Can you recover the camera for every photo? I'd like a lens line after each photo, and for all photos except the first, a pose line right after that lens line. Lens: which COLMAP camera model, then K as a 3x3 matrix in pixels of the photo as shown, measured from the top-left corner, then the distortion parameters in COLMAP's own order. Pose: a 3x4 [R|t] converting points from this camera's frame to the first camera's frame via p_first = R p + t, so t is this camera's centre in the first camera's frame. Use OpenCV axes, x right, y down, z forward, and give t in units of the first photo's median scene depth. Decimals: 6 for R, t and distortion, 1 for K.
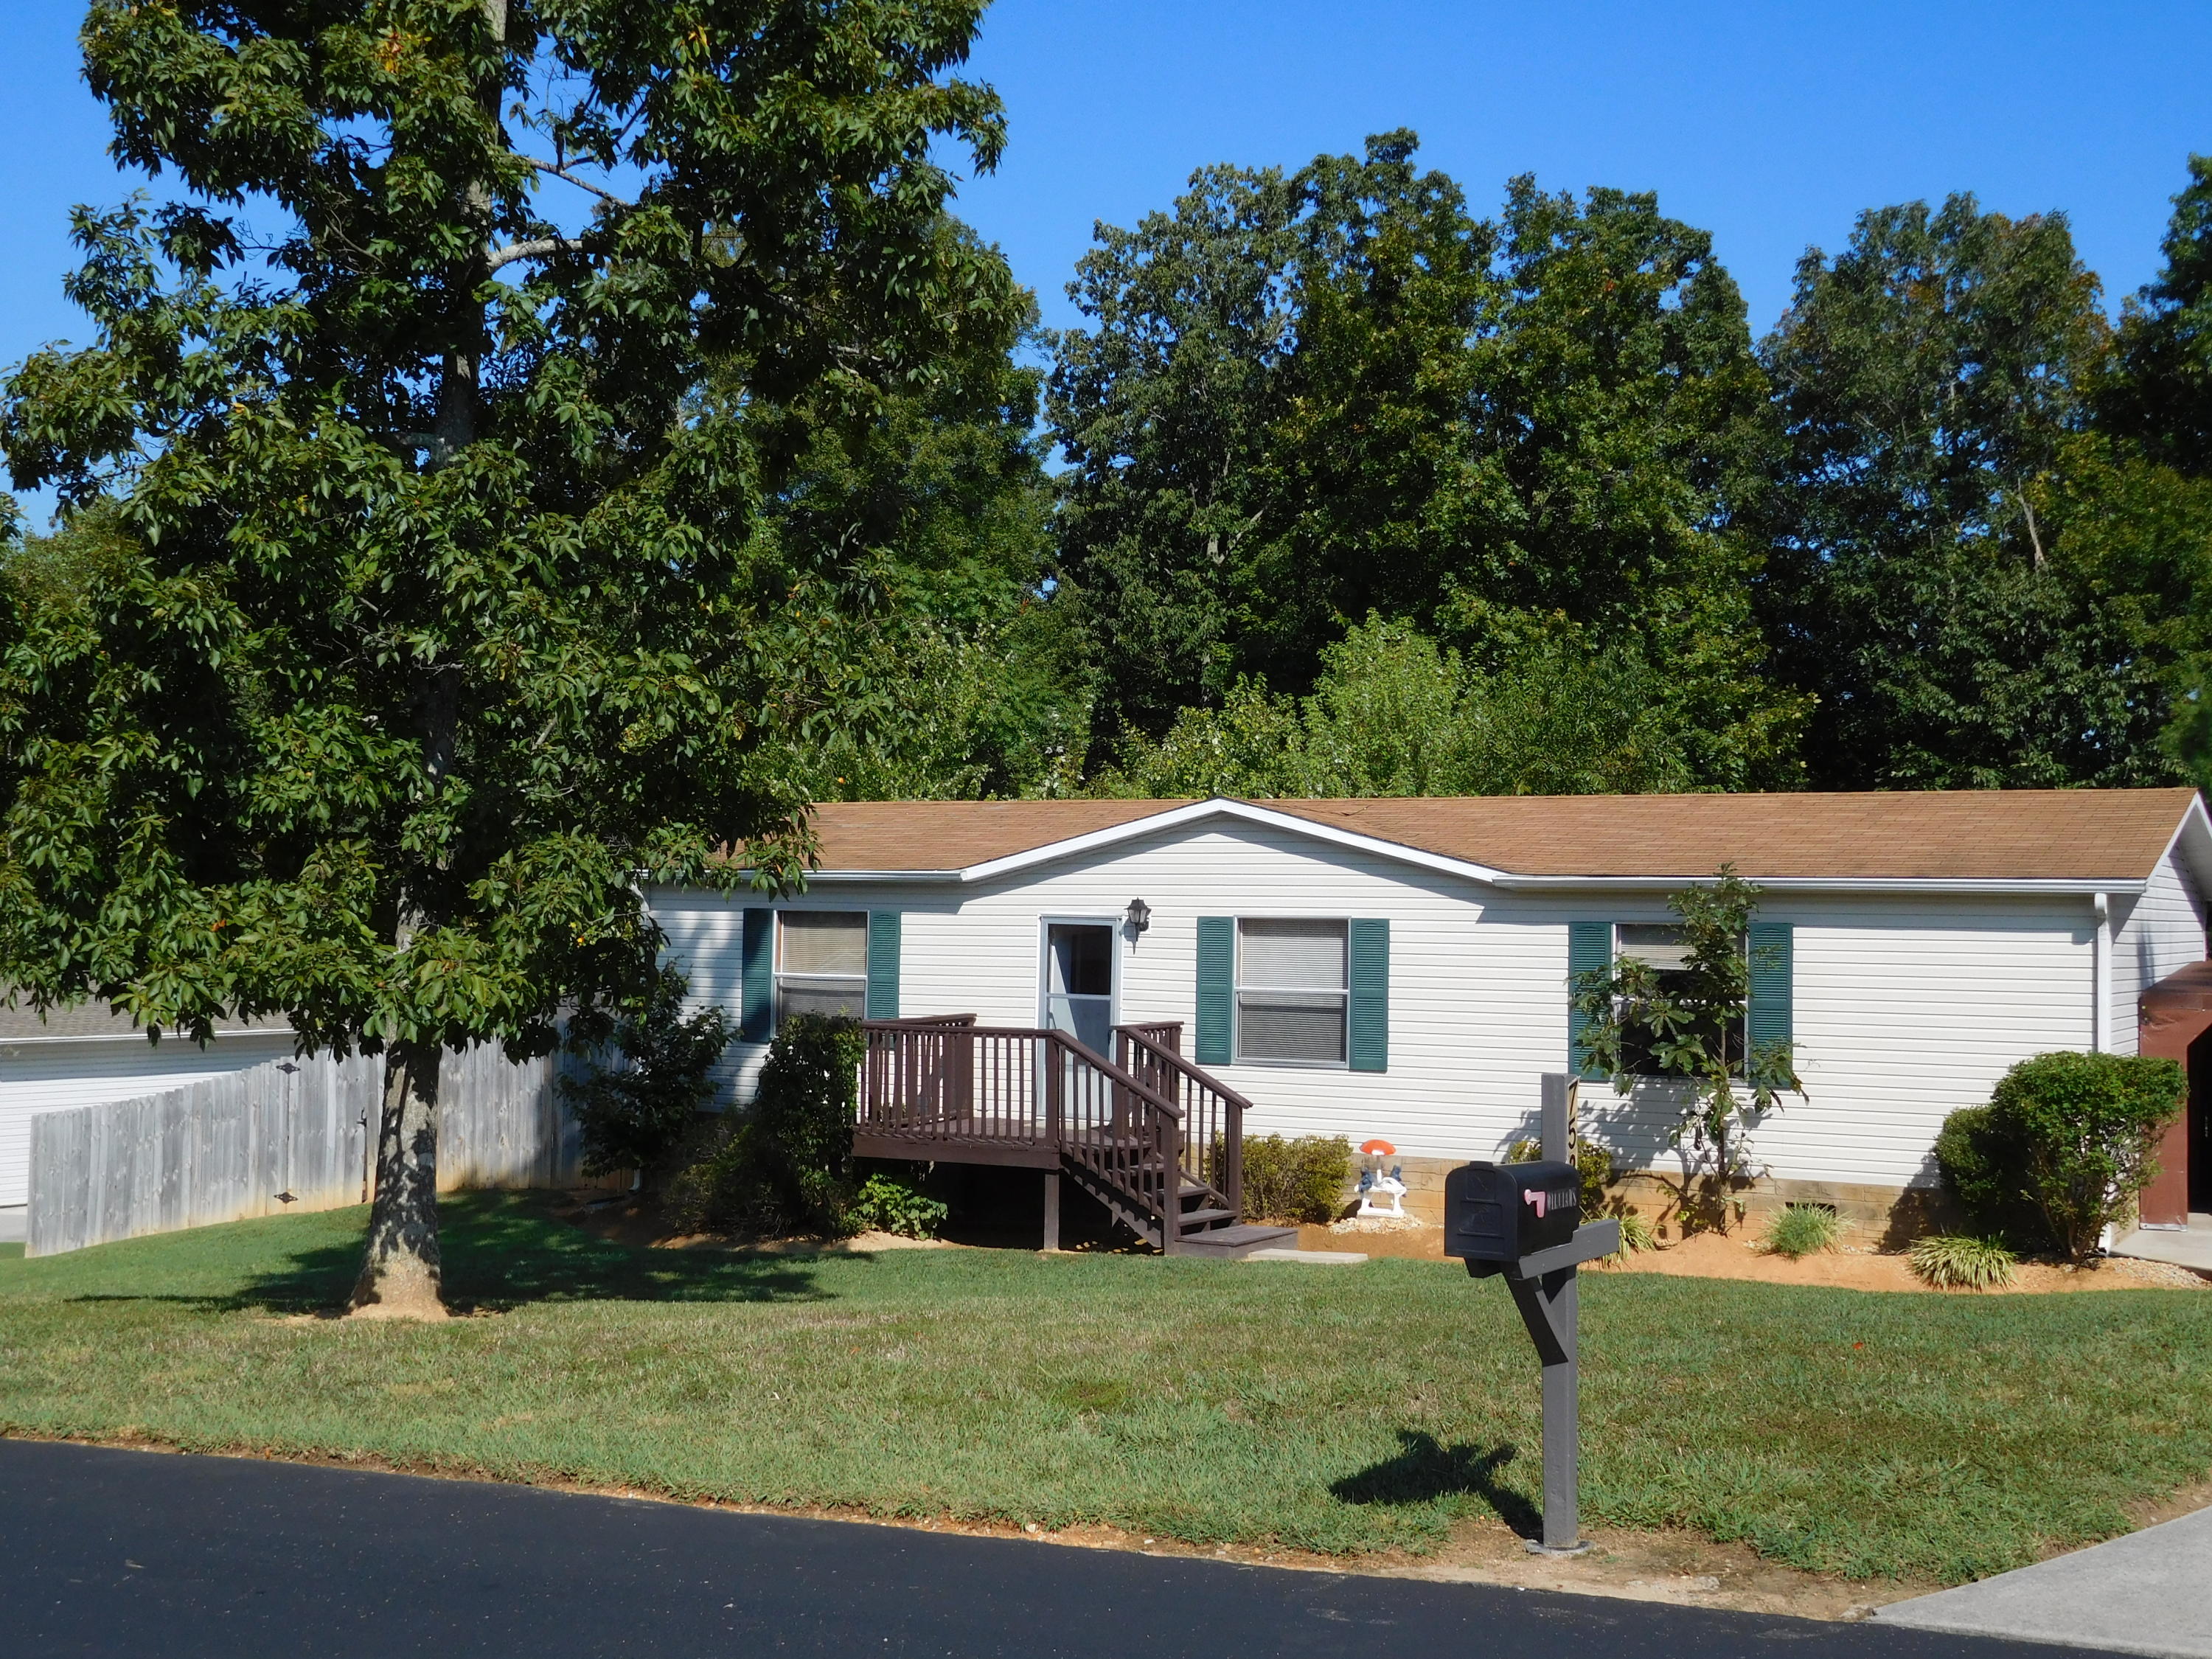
lens RADIAL K [[2608.6, 0, 1116.3], [0, 2608.6, 829.4], [0, 0, 1]] dist [0.004658, 0.000000]
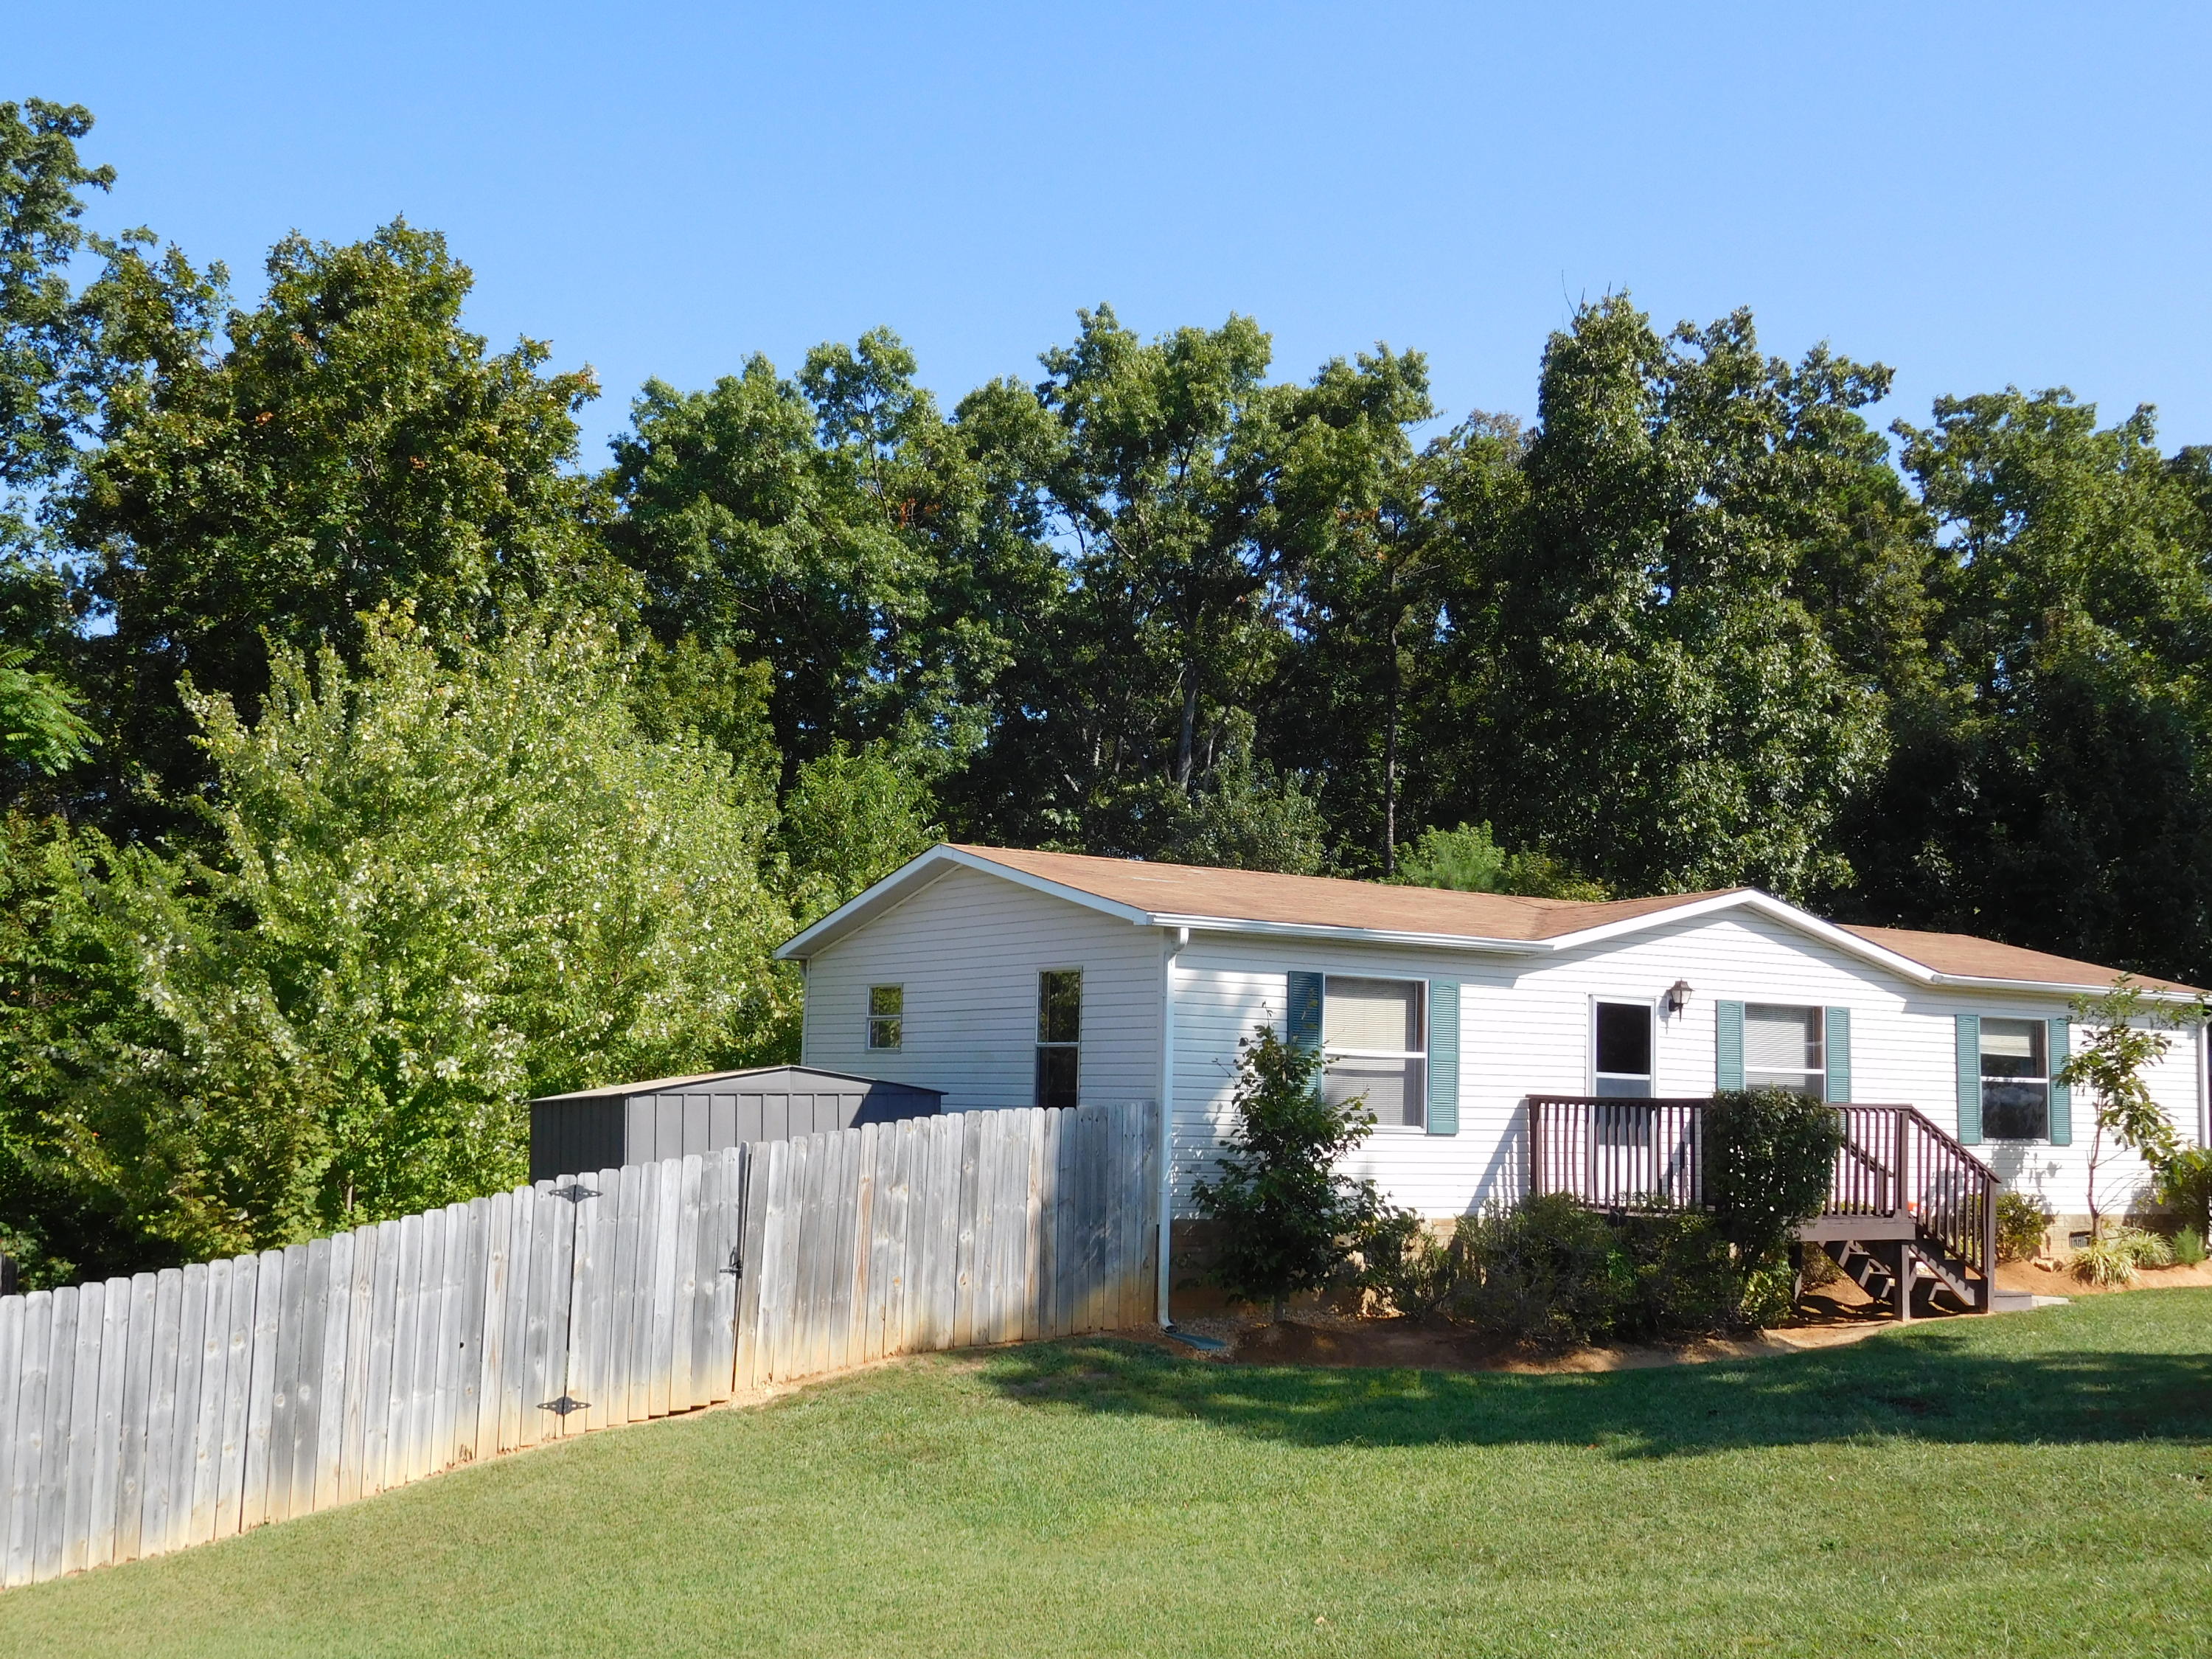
lens RADIAL K [[2339.3, 0, 1101.7], [0, 2339.3, 816.8], [0, 0, 1]] dist [0.017397, 0.000000]
pose [[0.477165, 0.075004, 0.875607, -0.966087], [-0.077641, 0.996053, -0.043010, 0.020909], [-0.875377, -0.047460, 0.481105, 0.805738]]
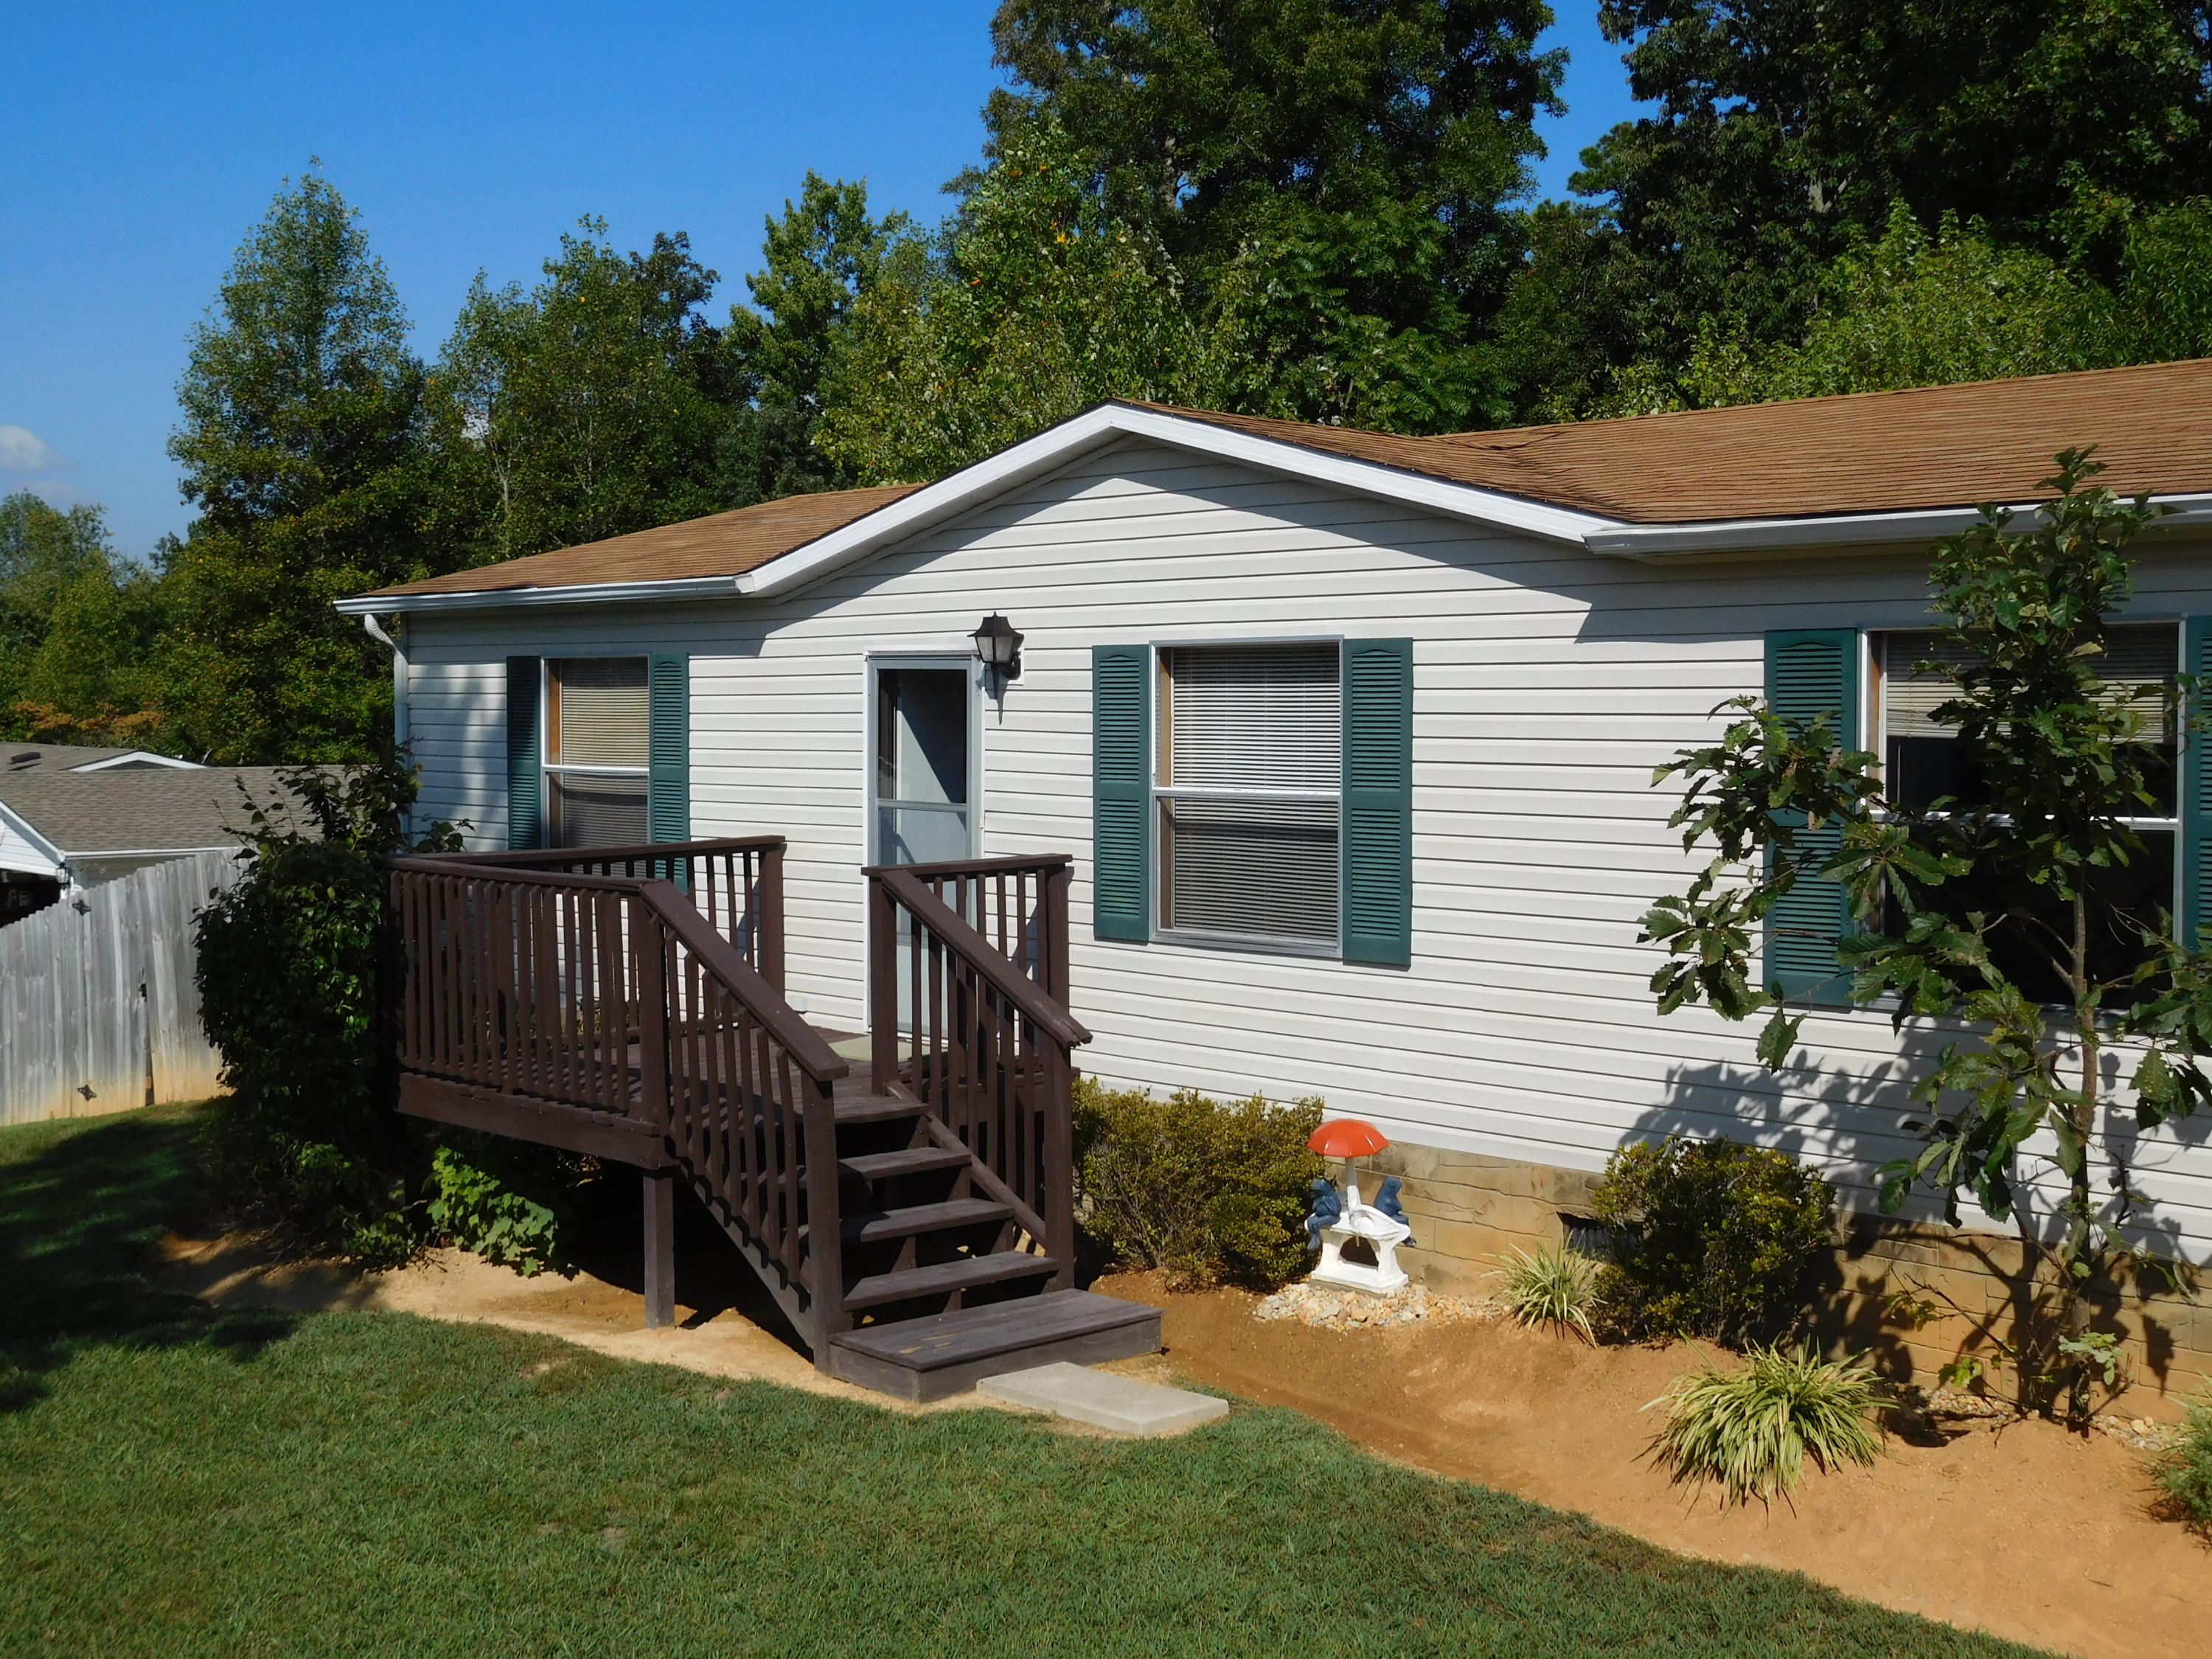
lens RADIAL K [[2608.6, 0, 1111.5], [0, 2608.6, 806.1], [0, 0, 1]] dist [0.004658, 0.000000]
pose [[0.952403, -0.004354, -0.304812, 0.196932], [0.026862, 0.997207, 0.069688, 0.030686], [0.303657, -0.074559, 0.949860, 0.549366]]
